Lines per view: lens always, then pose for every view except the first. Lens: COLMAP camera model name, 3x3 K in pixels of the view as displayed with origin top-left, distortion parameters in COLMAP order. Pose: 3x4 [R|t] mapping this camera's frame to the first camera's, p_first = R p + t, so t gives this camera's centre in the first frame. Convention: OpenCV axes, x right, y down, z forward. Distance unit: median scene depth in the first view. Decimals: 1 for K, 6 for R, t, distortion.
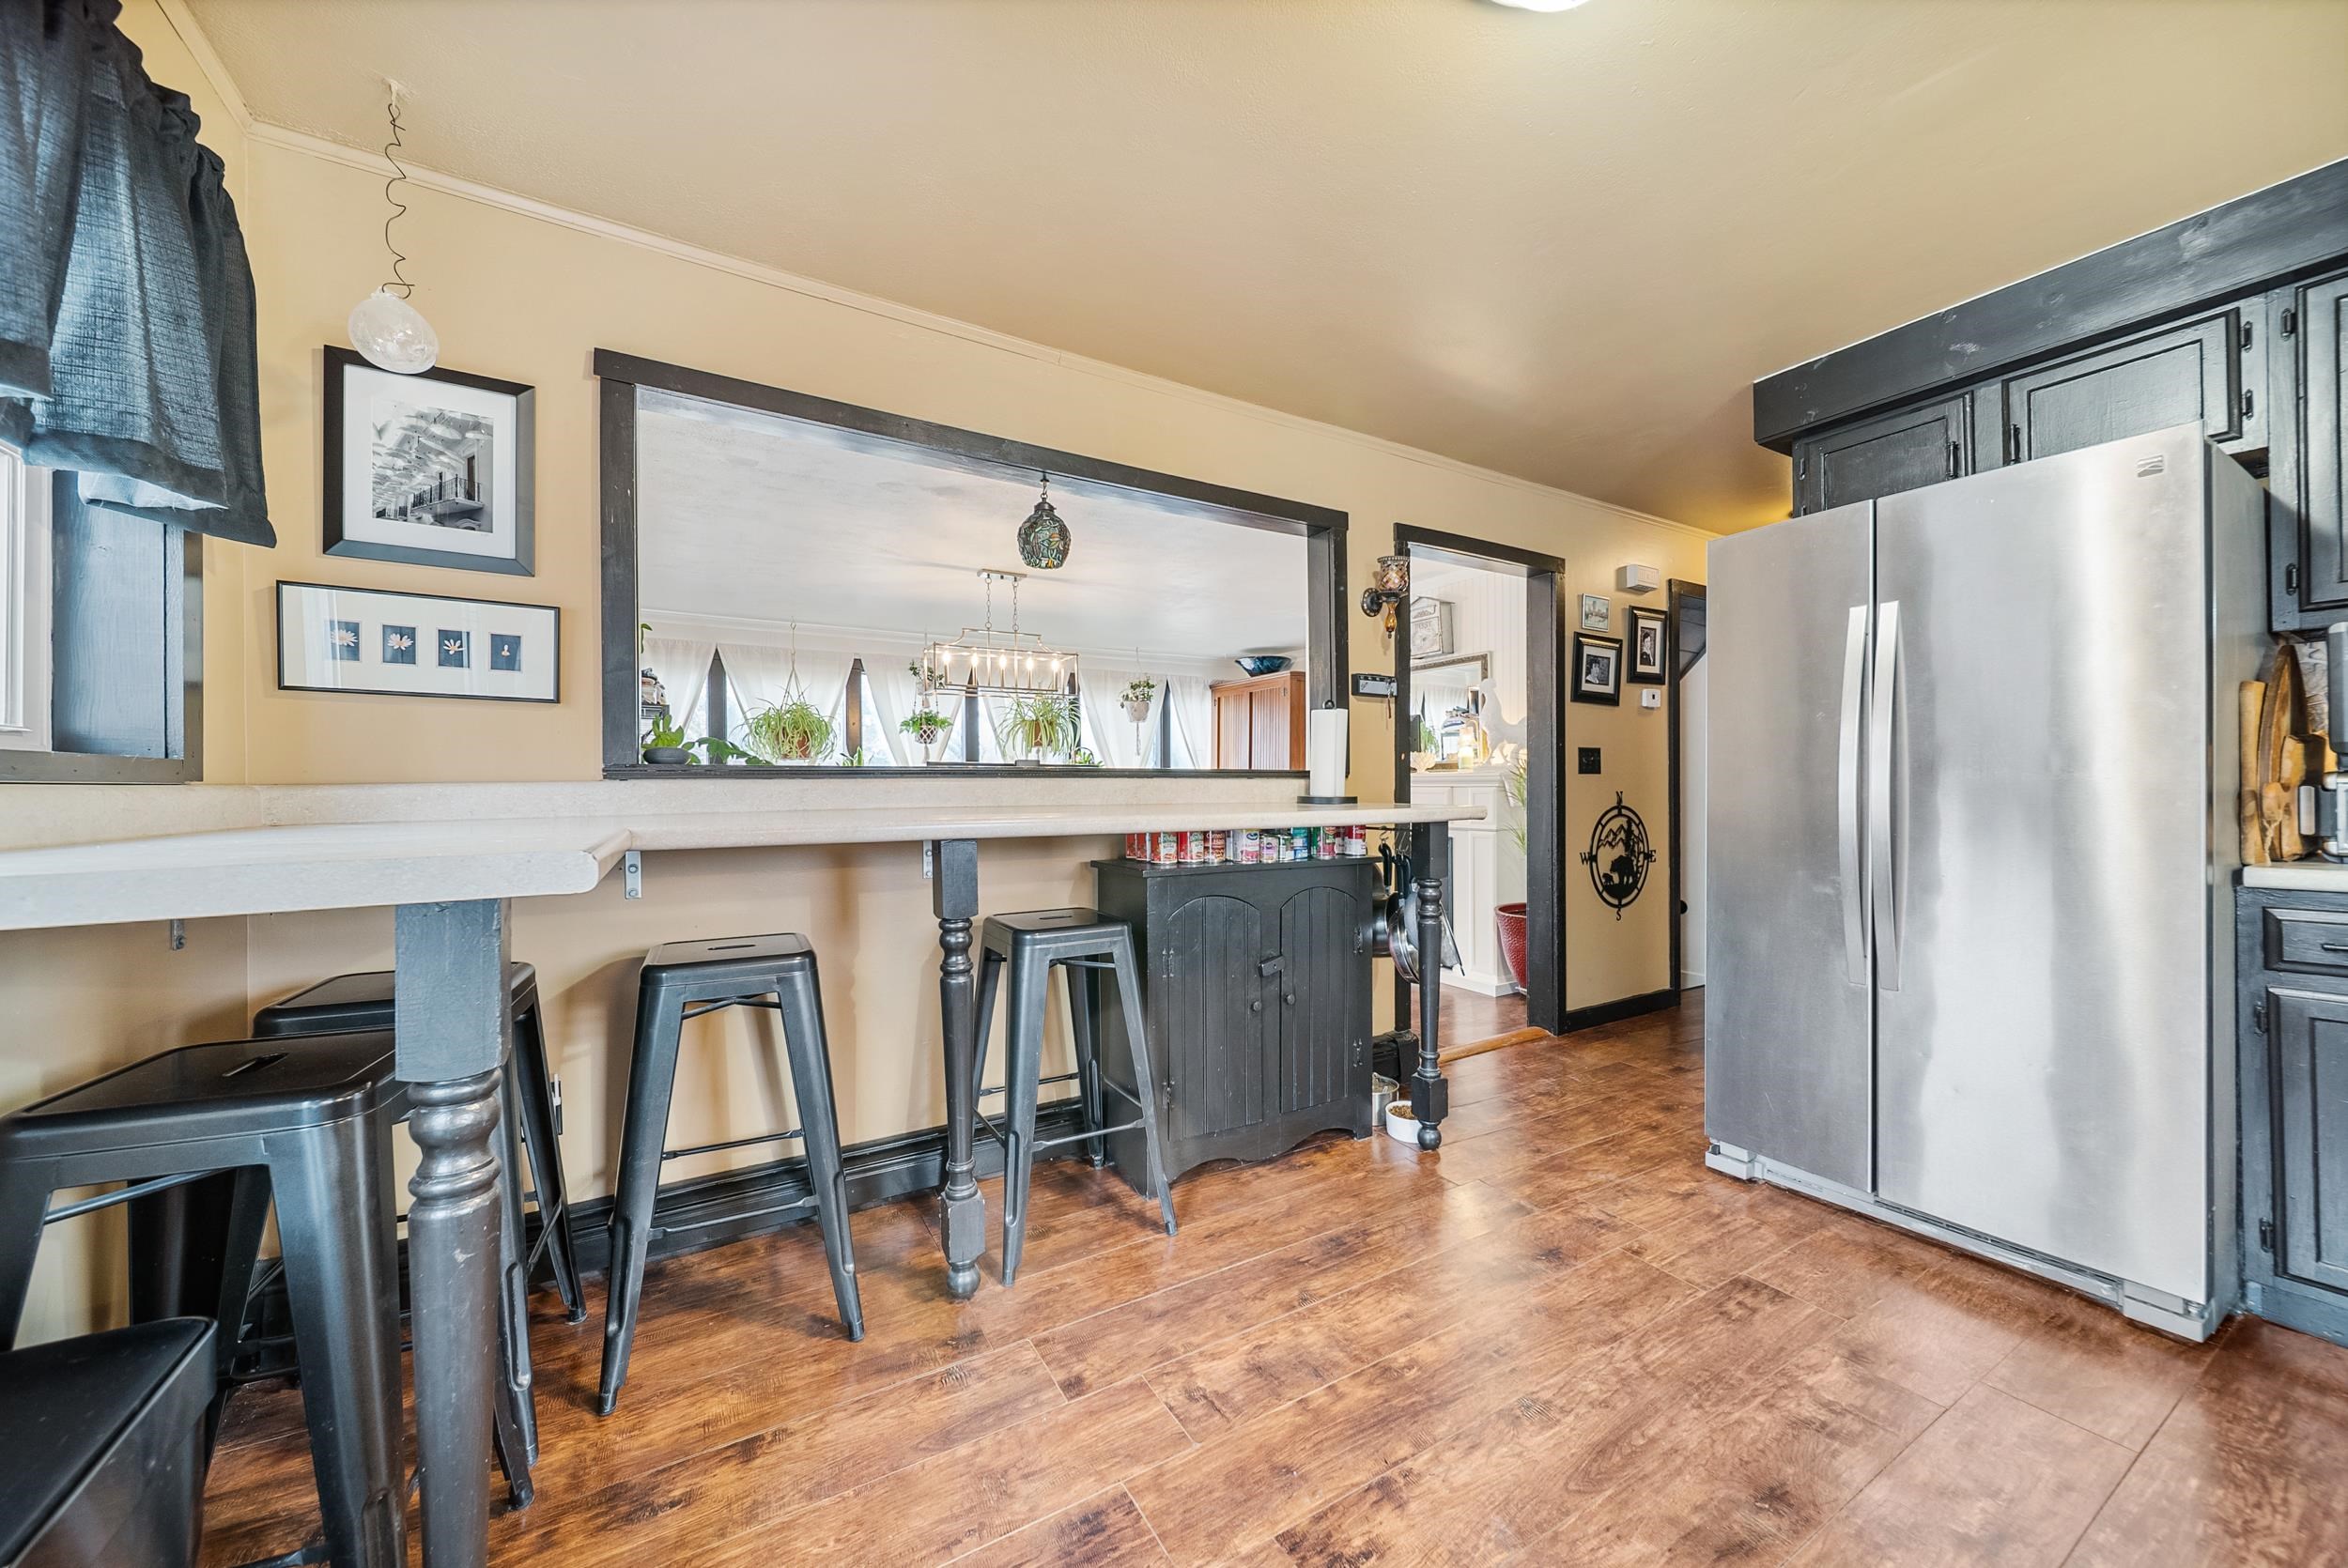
lens RADIAL K [[837.9, 0, 1170.7], [0, 837.9, 791.5], [0, 0, 1]] dist [0.000753, -0.001560]
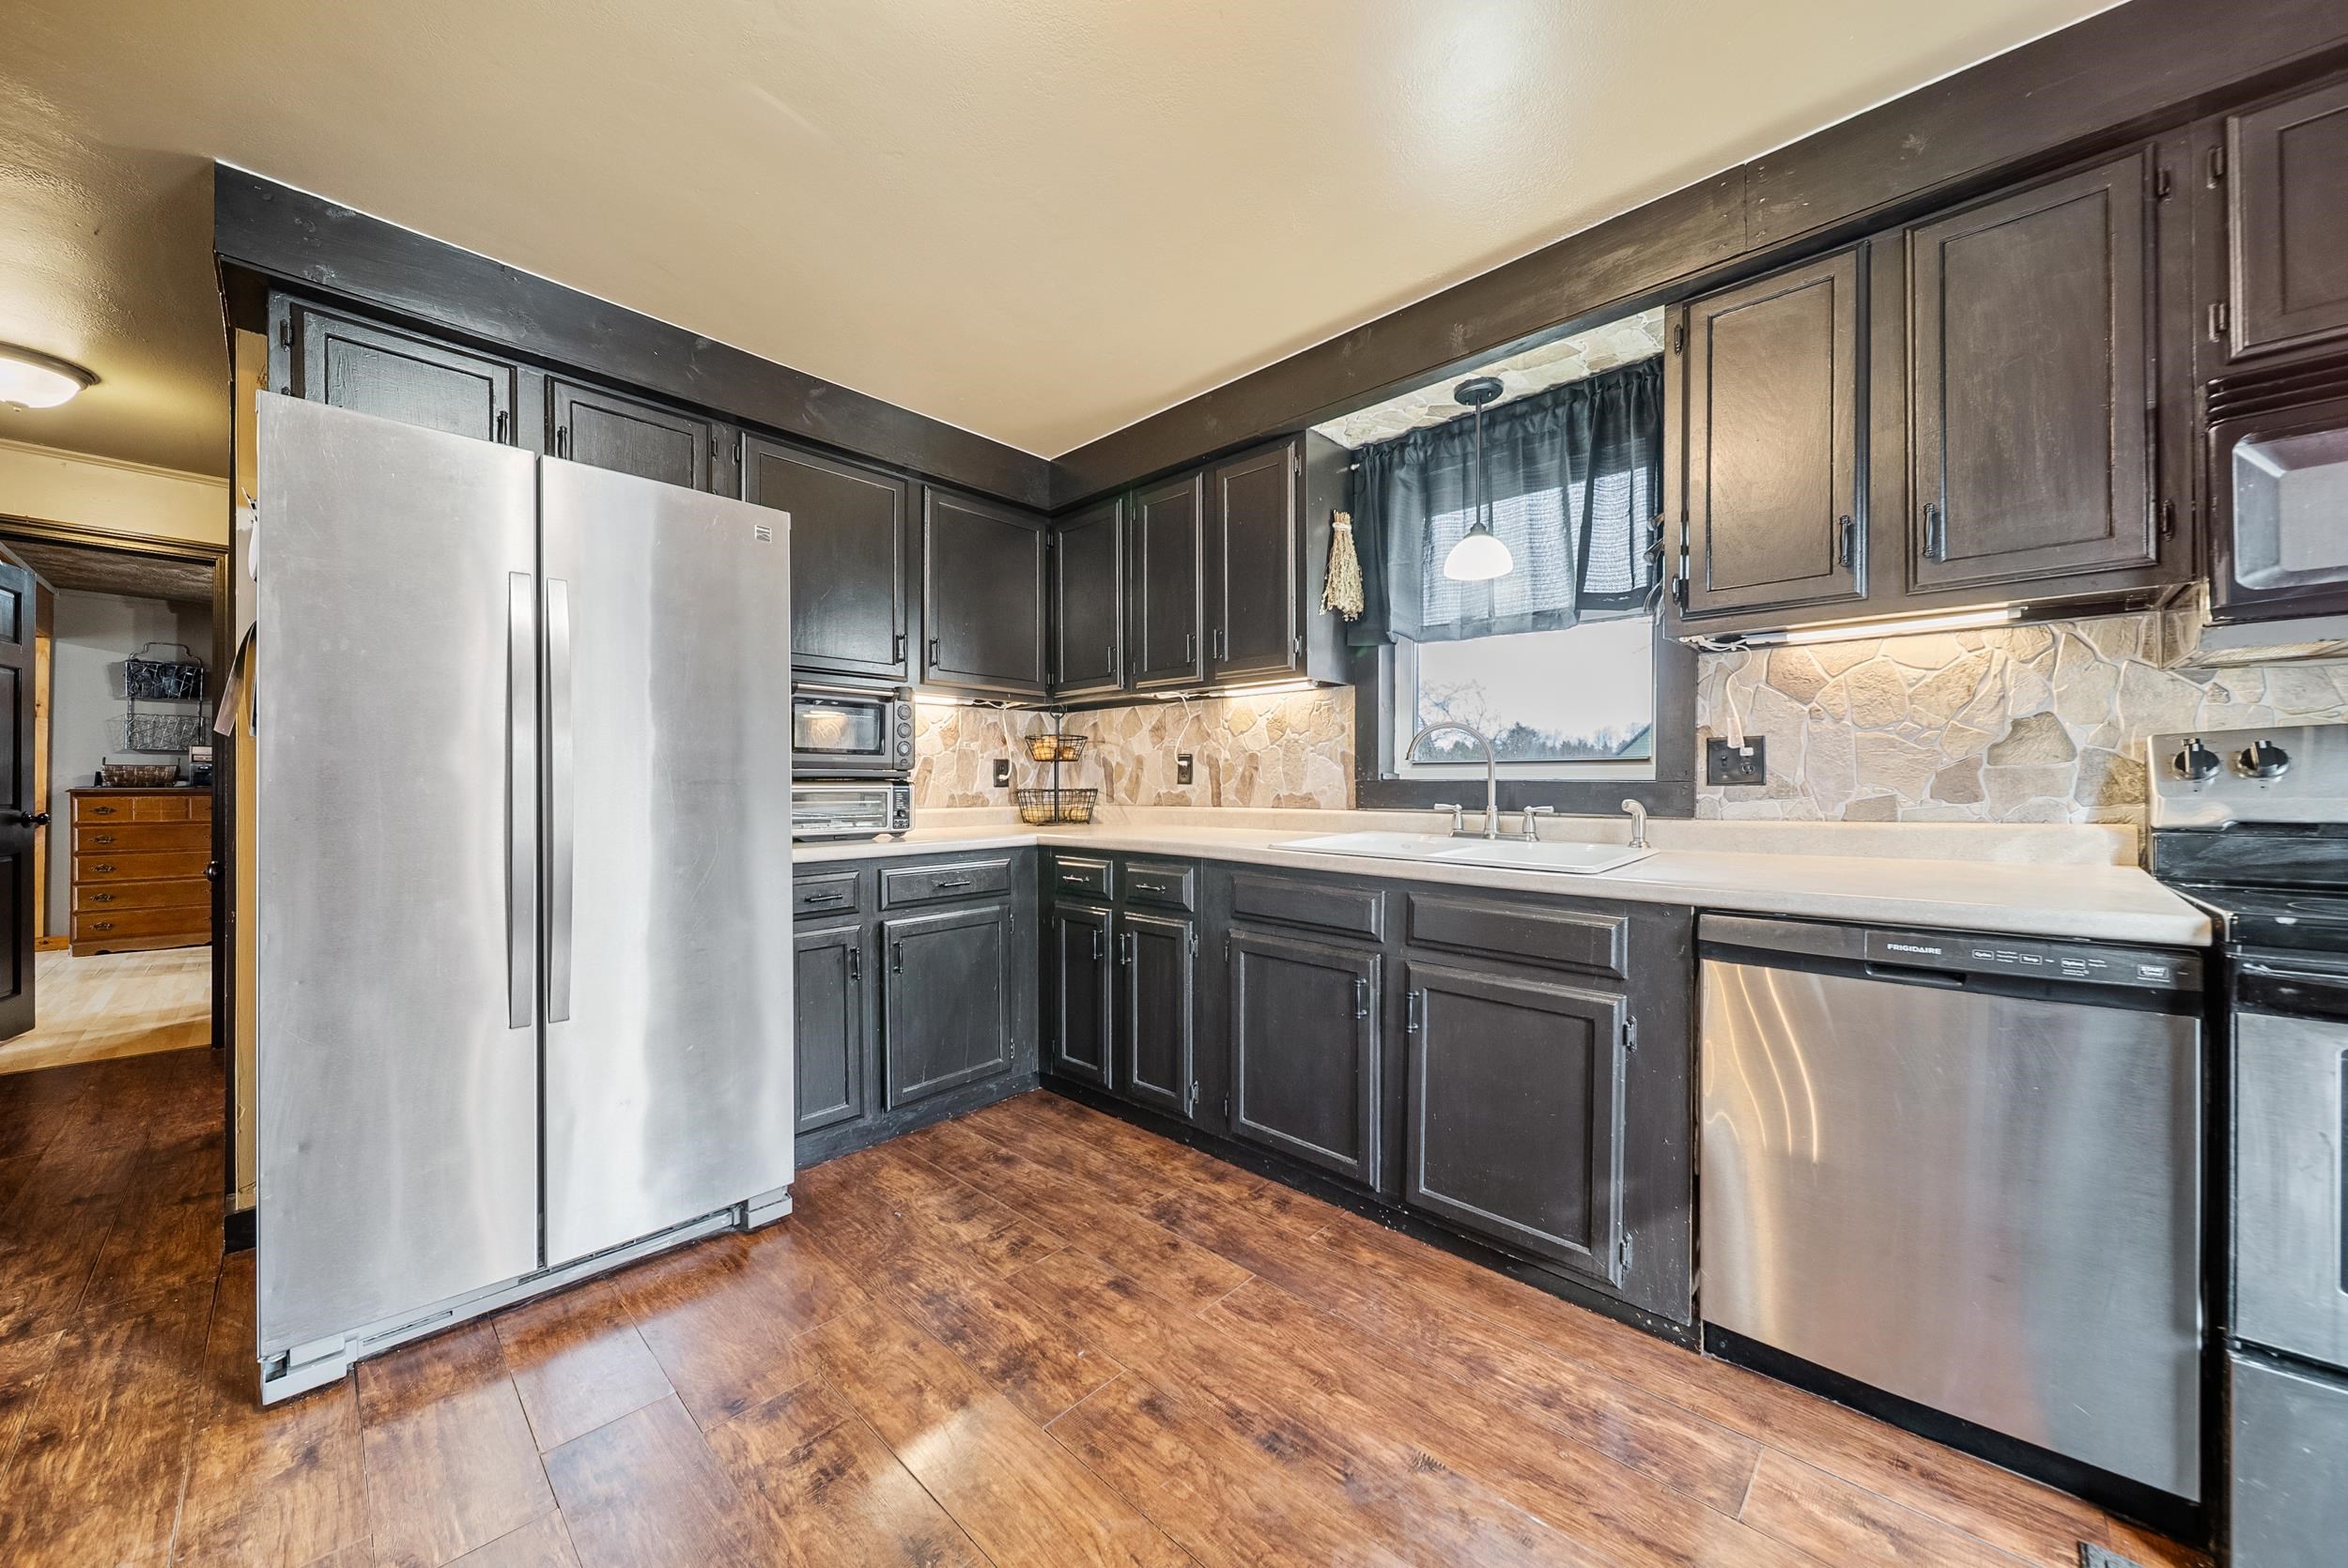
lens RADIAL K [[837.9, 0, 1175.3], [0, 837.9, 788.4], [0, 0, 1]] dist [0.000753, -0.001560]
pose [[-0.284778, 0.004832, 0.958581, -0.143790], [0.003304, 0.999986, -0.004060, -0.001671], [-0.958588, 0.002011, -0.284790, 0.544785]]
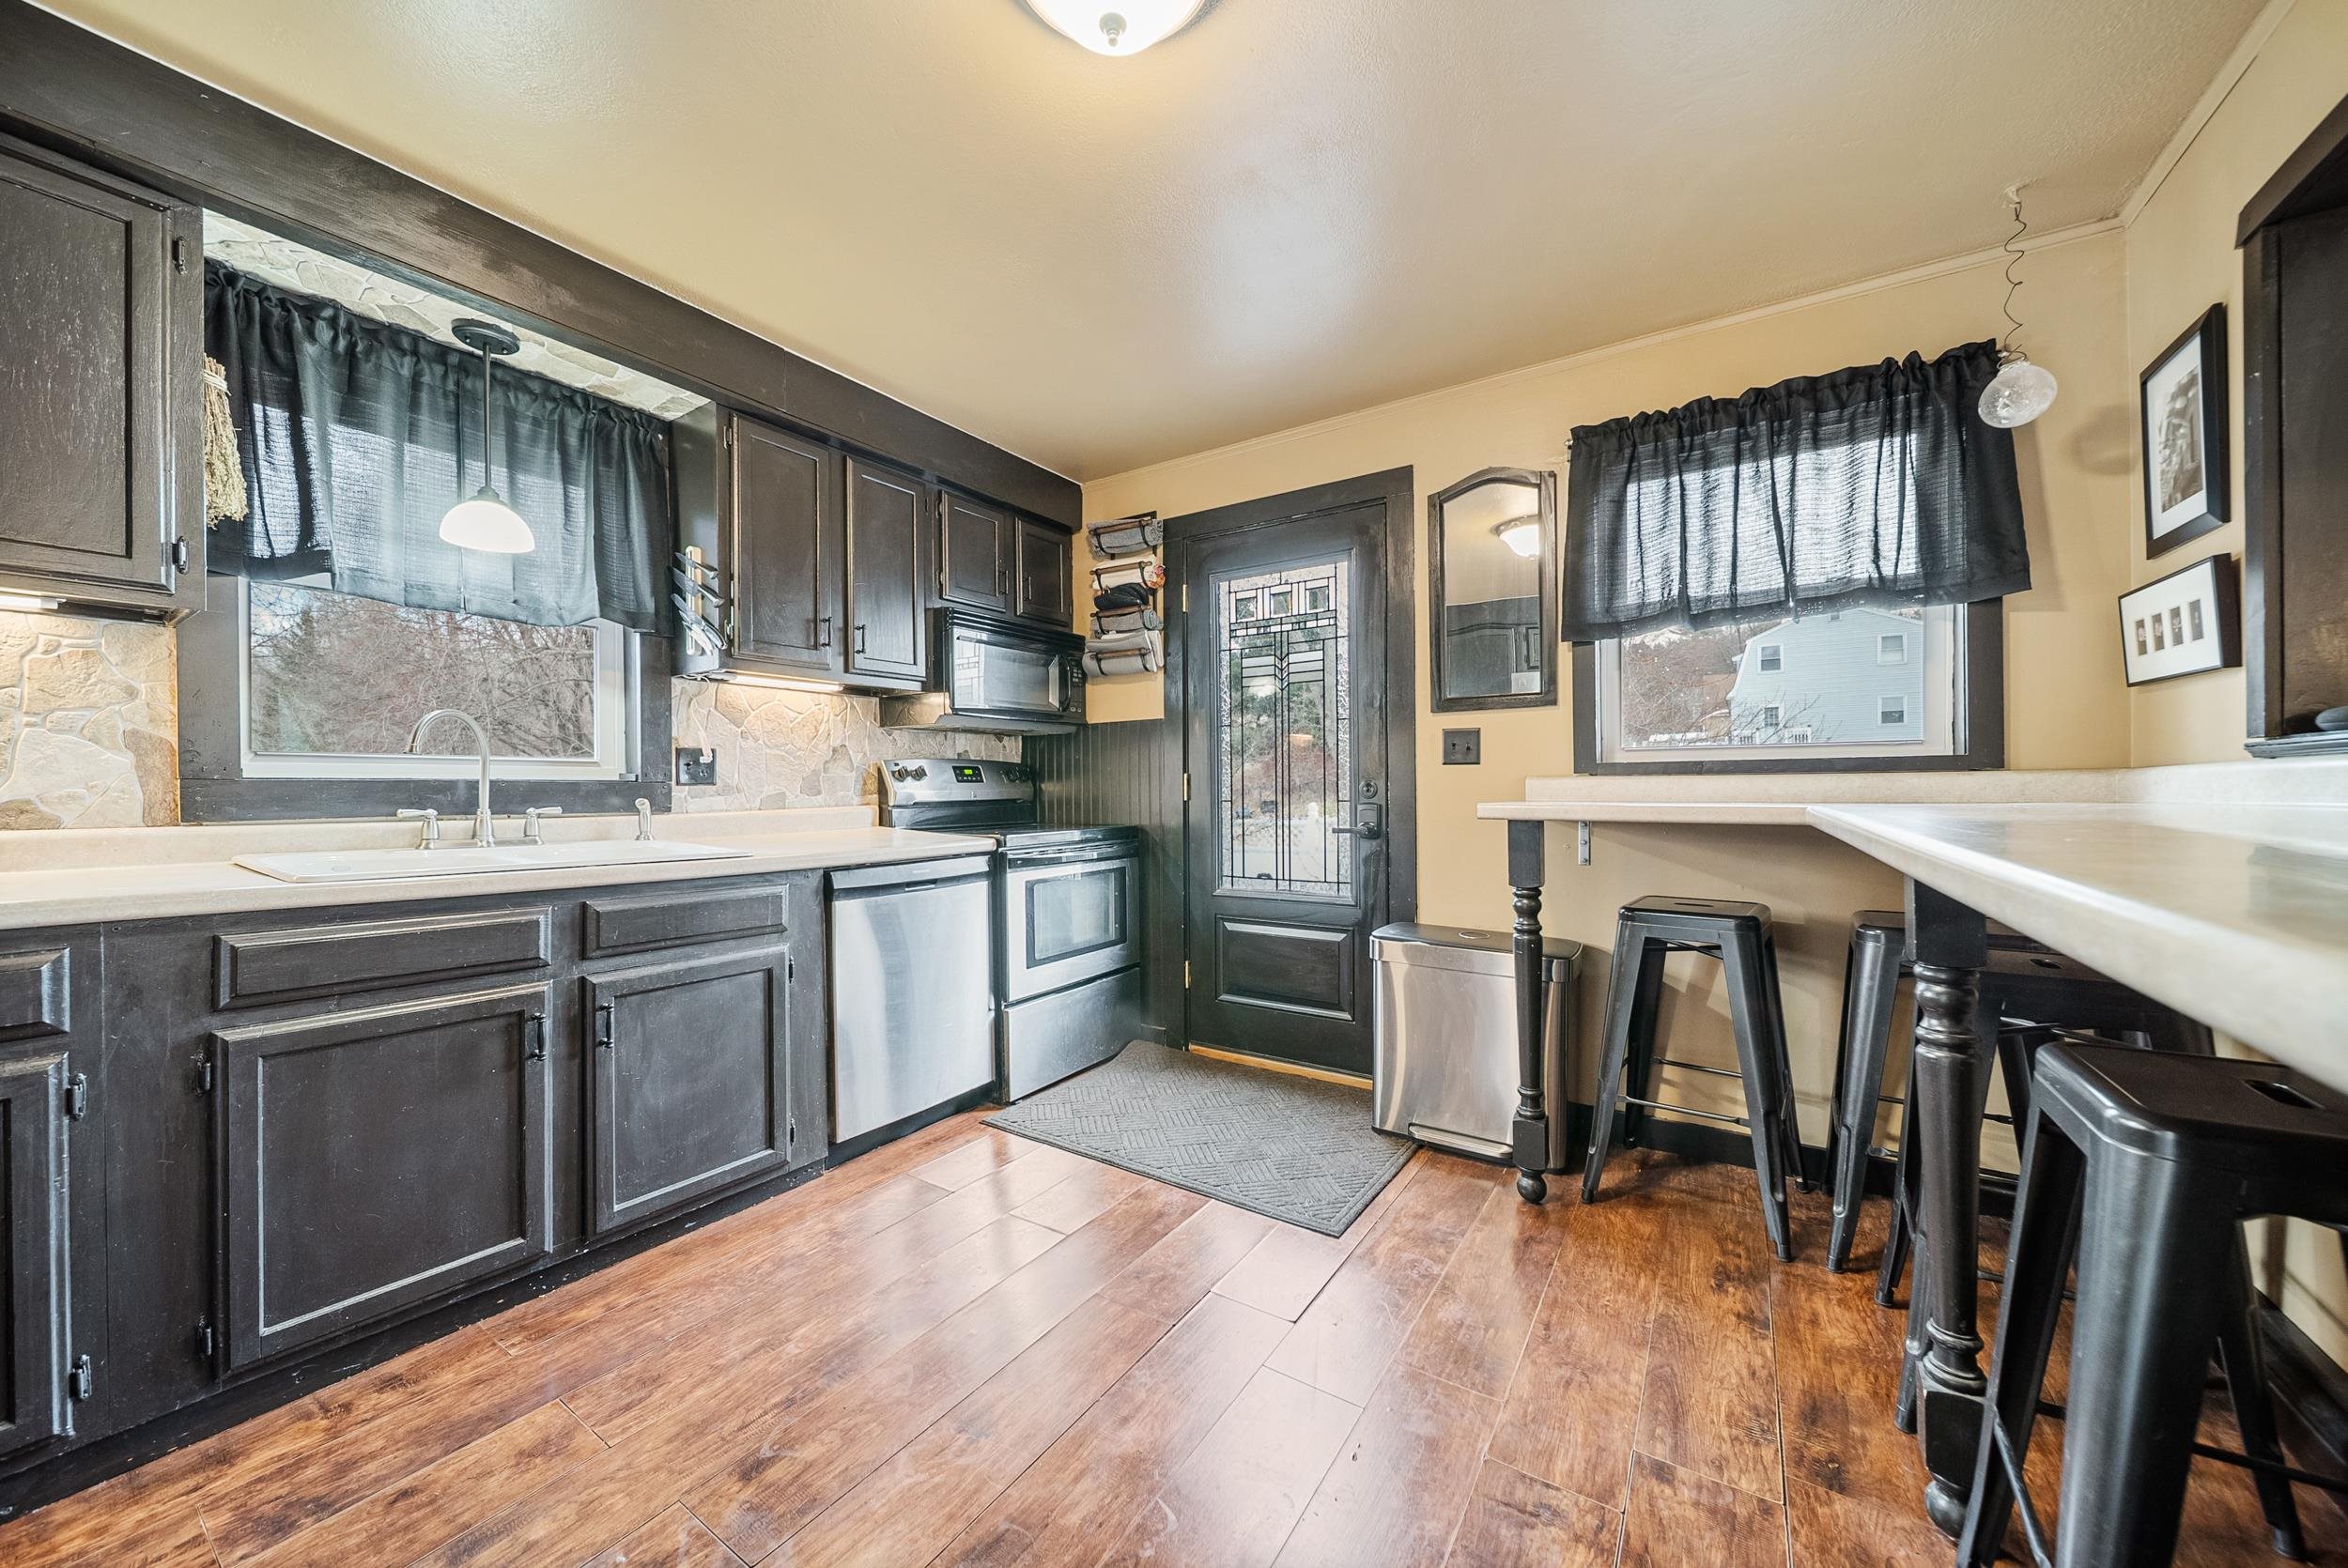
lens RADIAL K [[837.9, 0, 1166.8], [0, 837.9, 793.4], [0, 0, 1]] dist [0.000753, -0.001560]
pose [[-0.898541, 0.015808, -0.438606, 0.463196], [0.011562, 0.999857, 0.012350, -0.002648], [0.438738, 0.006026, -0.898595, 1.018720]]
